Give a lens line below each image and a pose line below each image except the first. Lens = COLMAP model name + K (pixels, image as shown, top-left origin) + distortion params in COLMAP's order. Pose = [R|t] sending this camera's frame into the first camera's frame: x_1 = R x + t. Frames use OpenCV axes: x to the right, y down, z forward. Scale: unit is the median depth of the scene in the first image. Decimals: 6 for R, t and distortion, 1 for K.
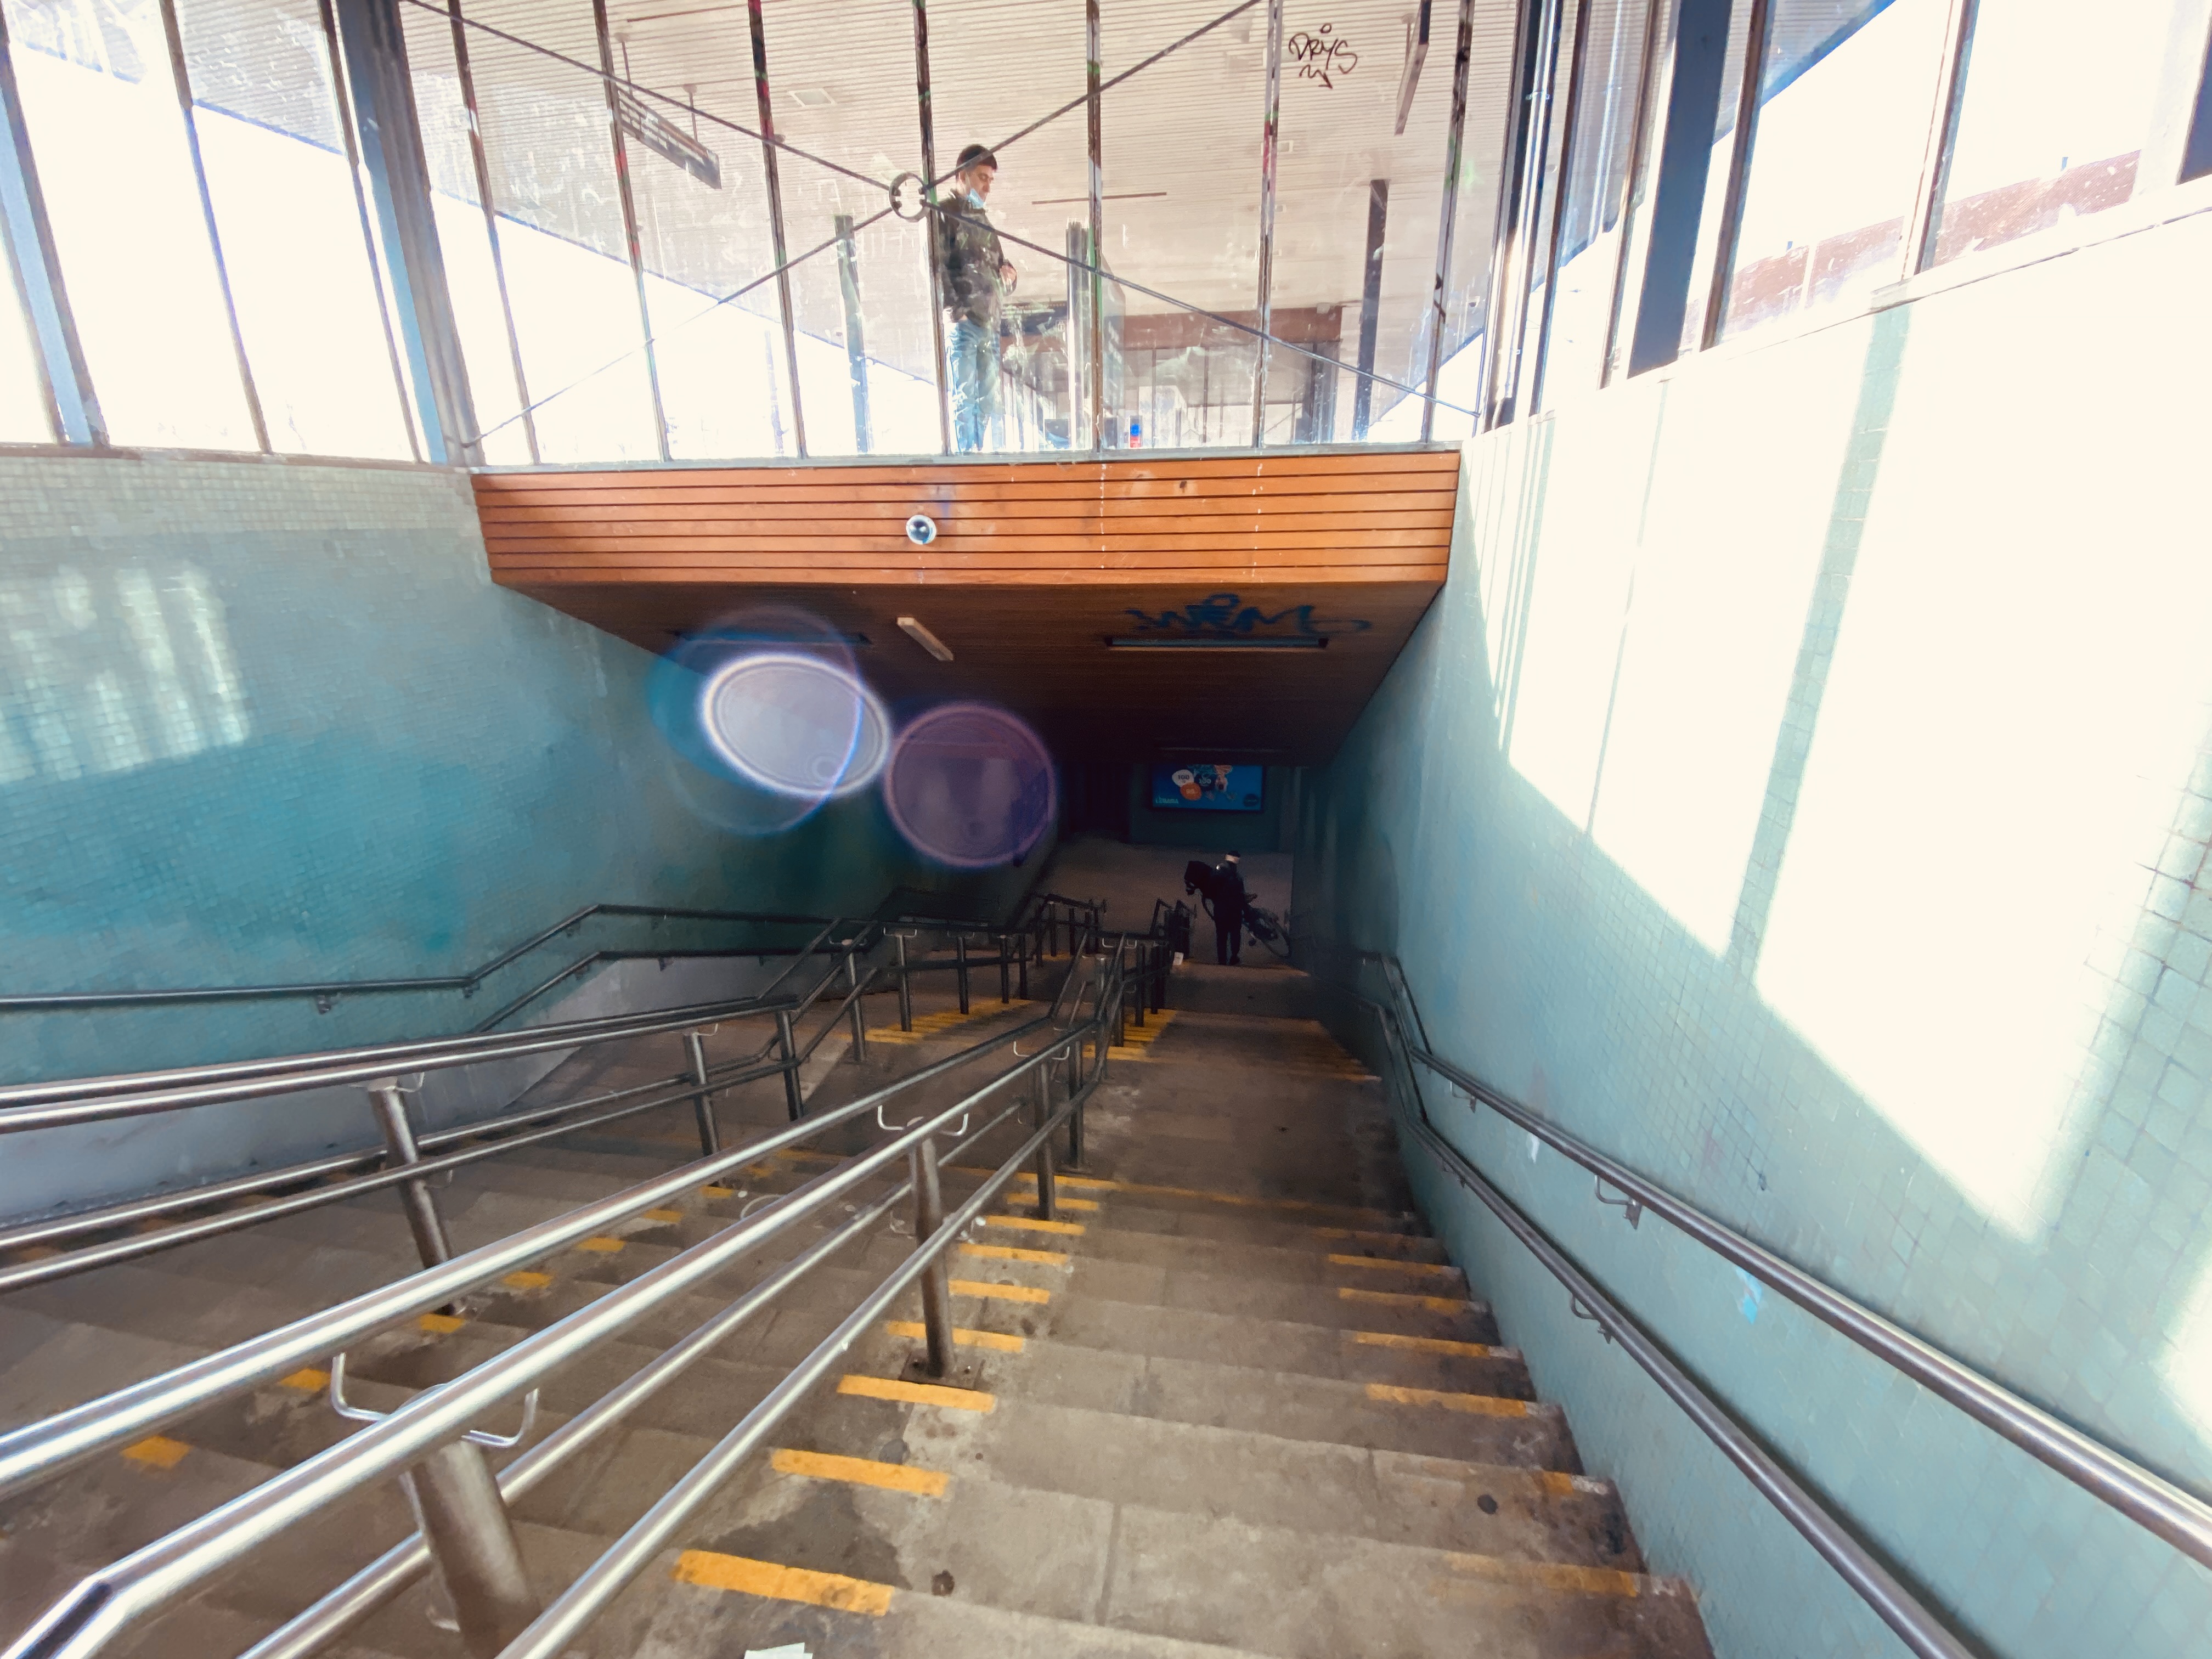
lens RADIAL K [[892.1, 0, 1104.5], [0, 892.1, 843.5], [0, 0, 1]] dist [0.009462, -0.014096]
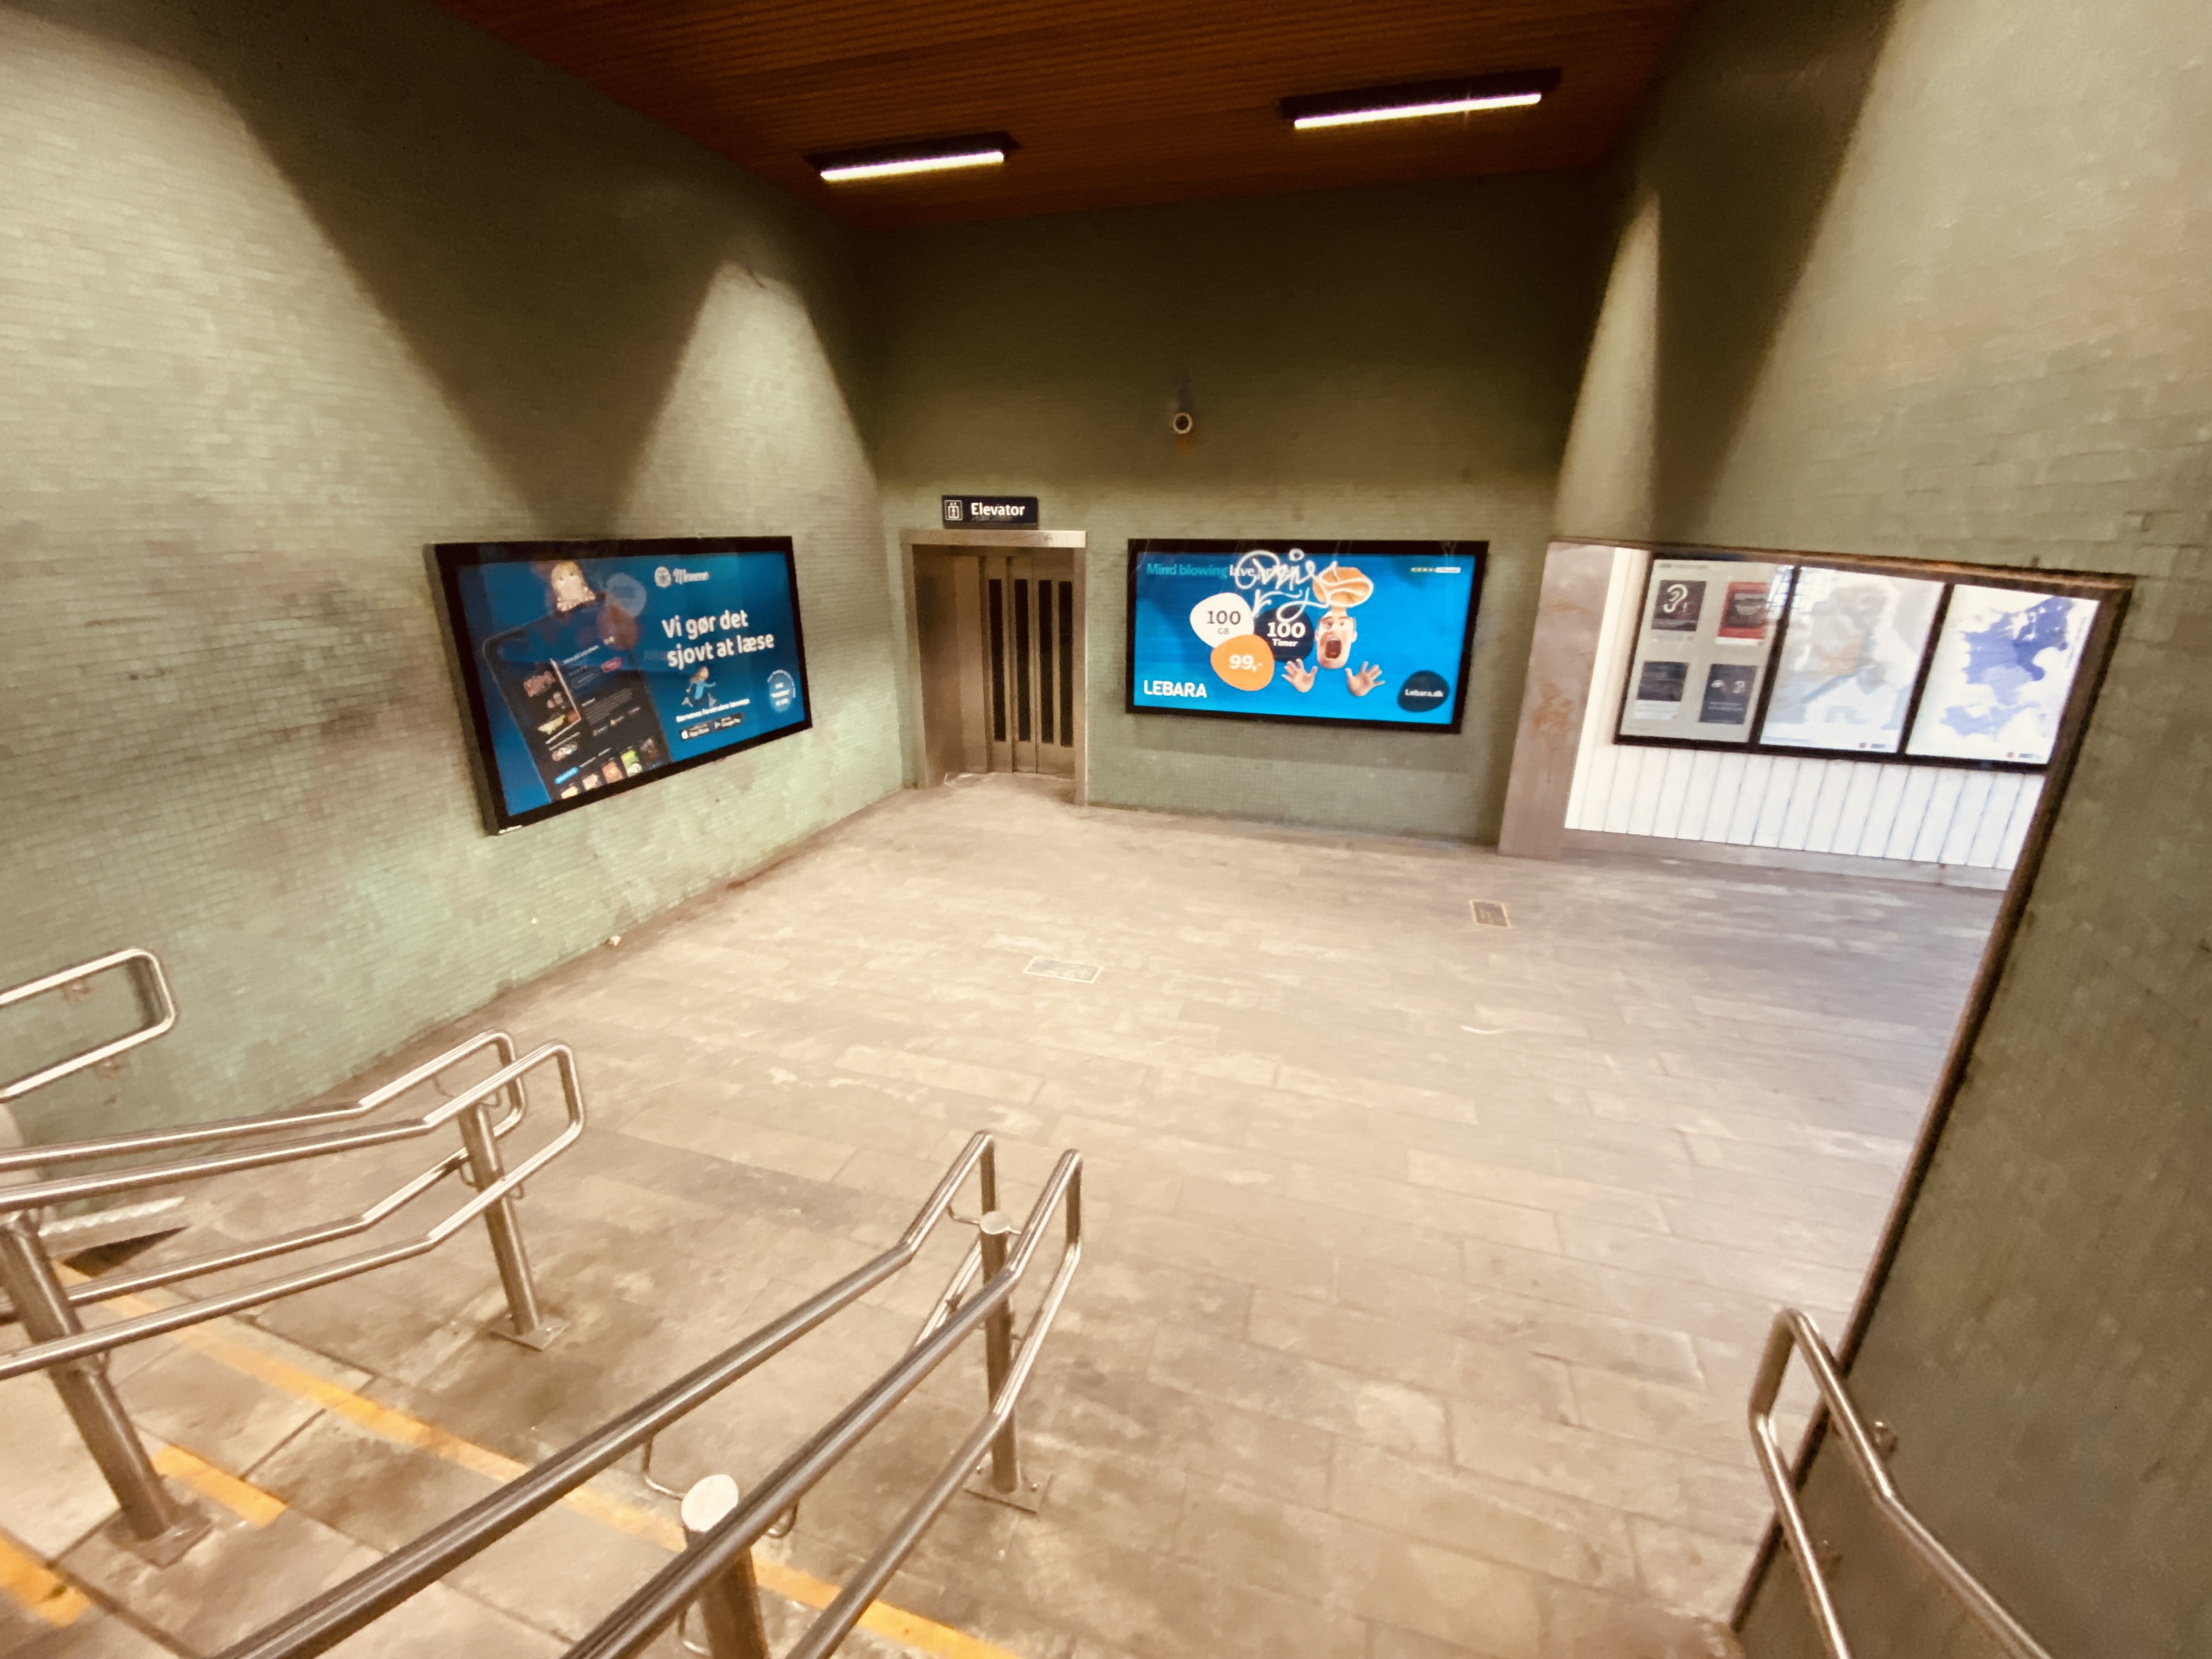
lens RADIAL K [[892.1, 0, 1101.6], [0, 892.1, 847.9], [0, 0, 1]] dist [0.009462, -0.014096]
pose [[0.988506, 0.068643, -0.134698, 0.594859], [-0.068044, 0.997641, 0.009054, 0.093076], [0.135001, 0.000216, 0.990845, 4.077135]]
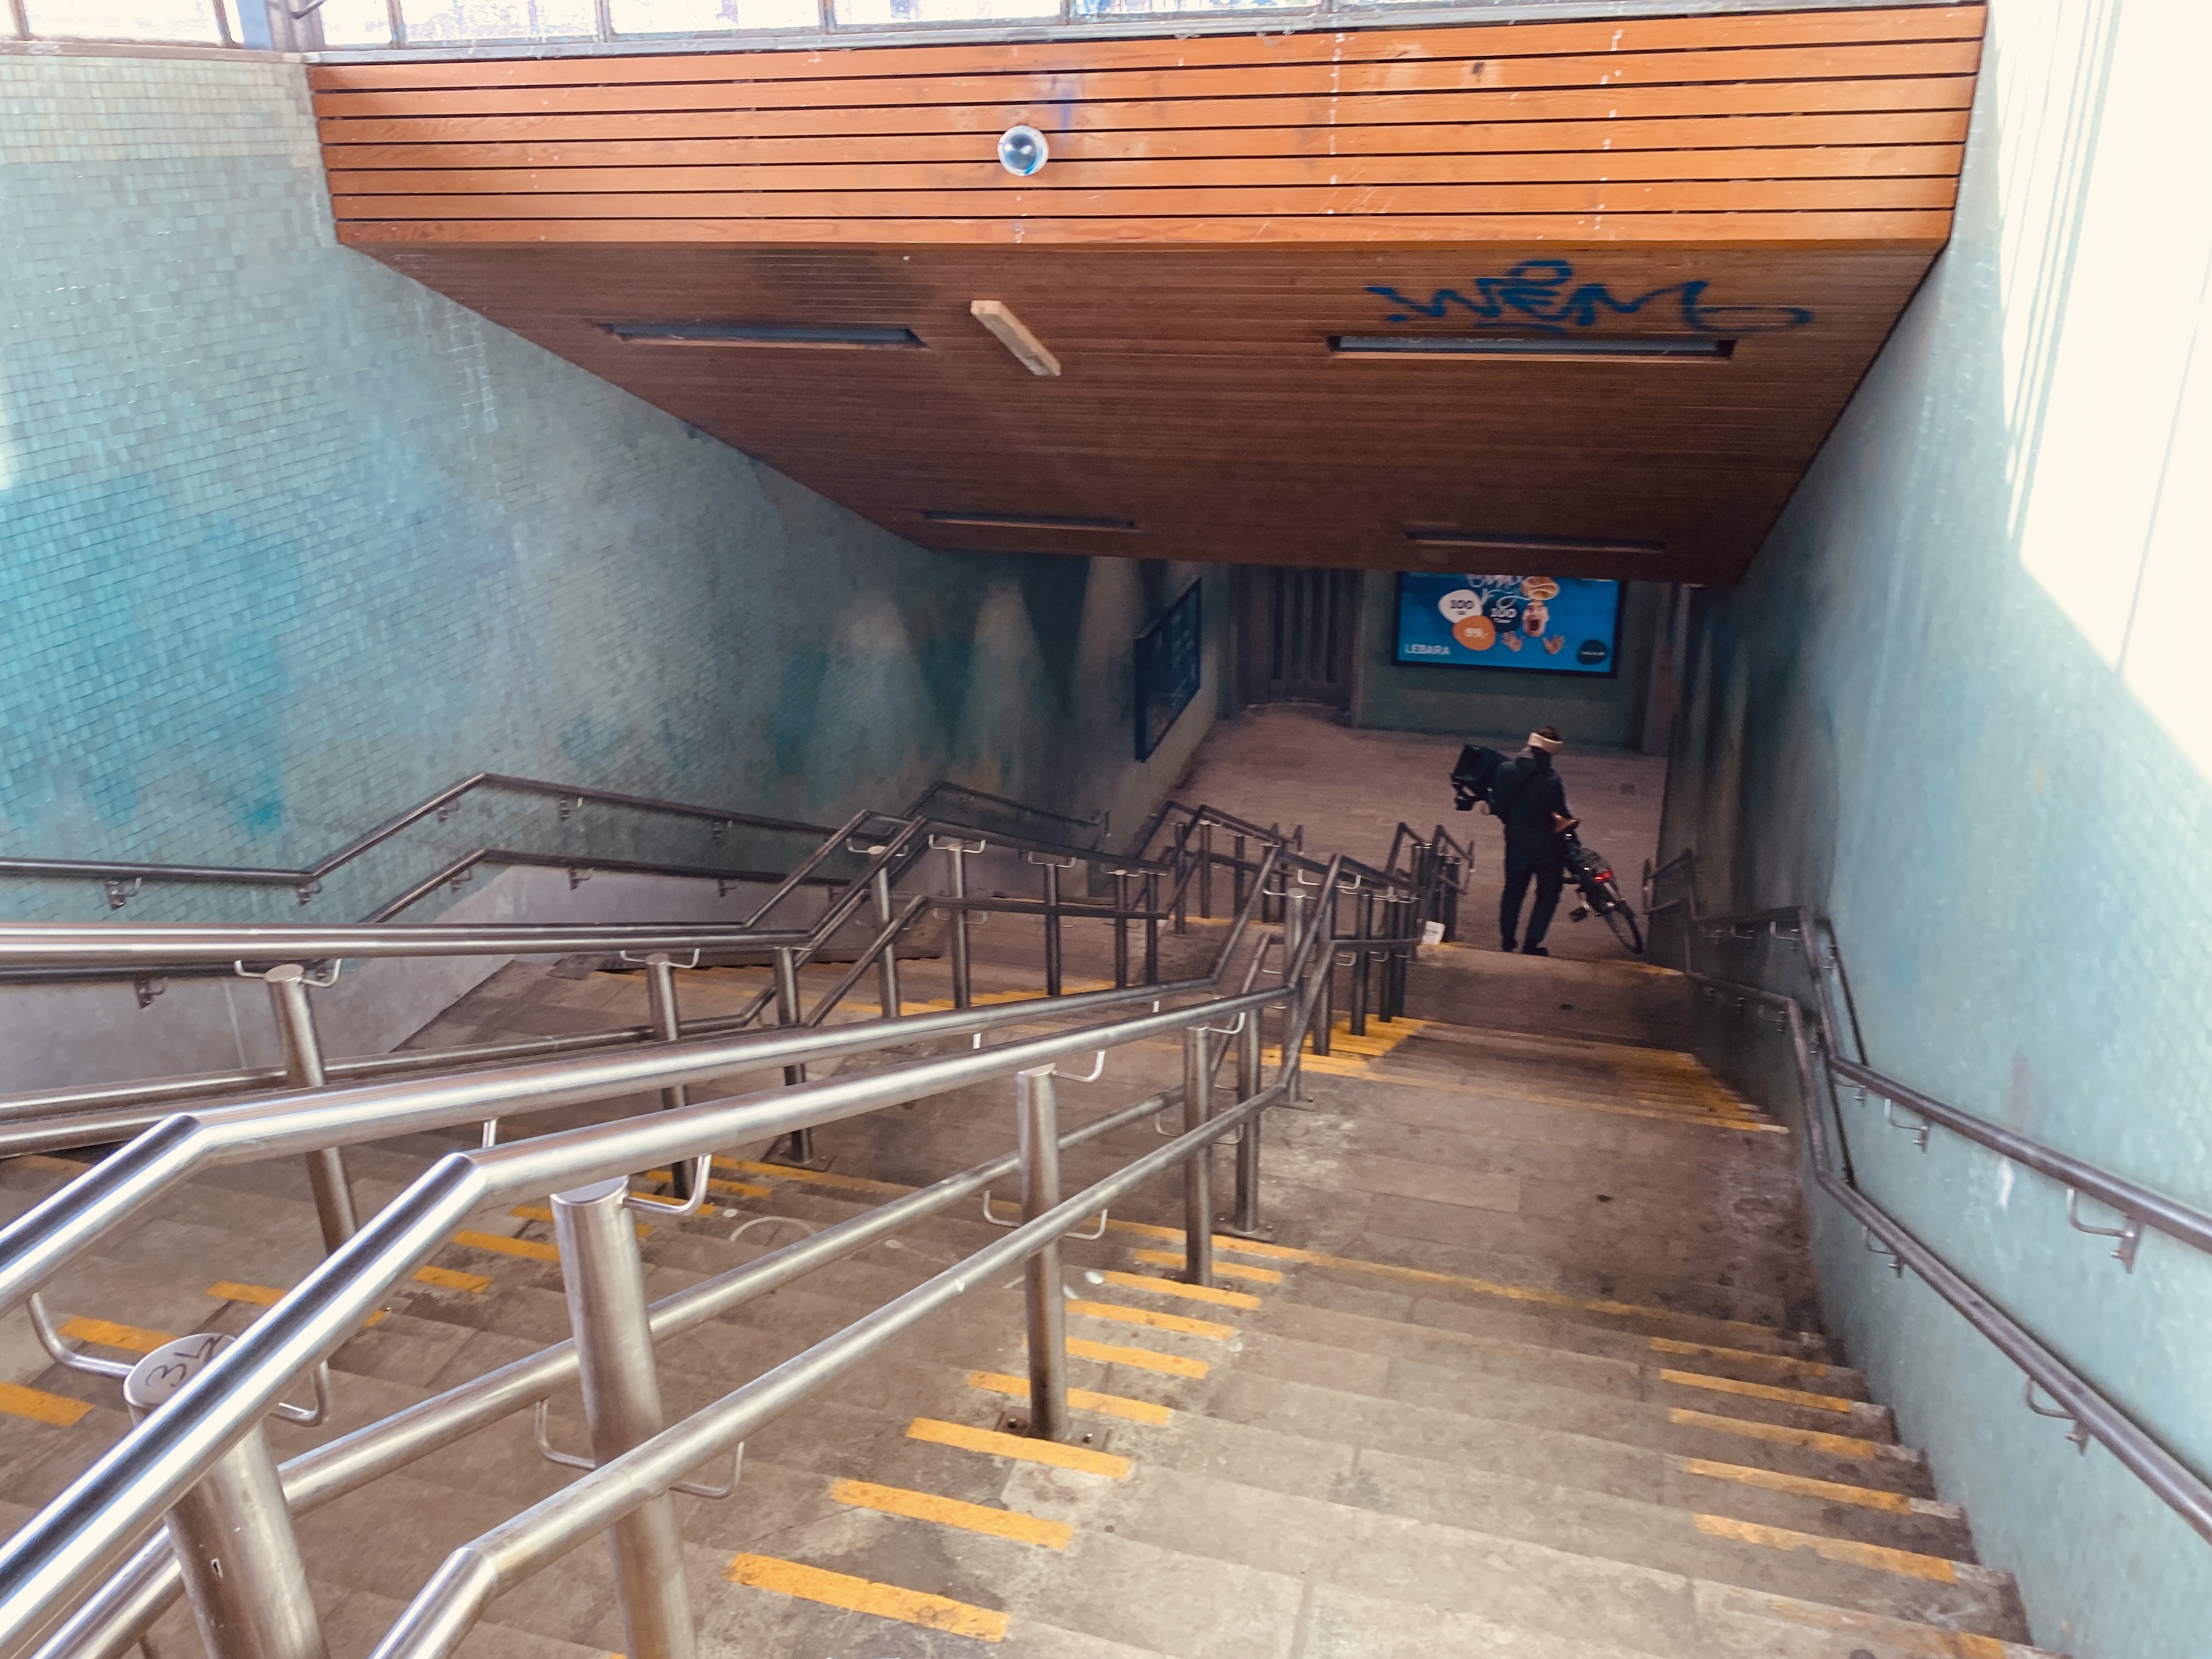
lens RADIAL K [[1682.6, 0, 1097.2], [0, 1682.6, 823.6], [0, 0, 1]] dist [0.039992, -0.050291]
pose [[0.992110, 0.039289, -0.119054, -0.006238], [-0.032600, 0.997806, 0.057621, 0.027033], [0.121057, -0.053285, 0.991214, -0.131761]]
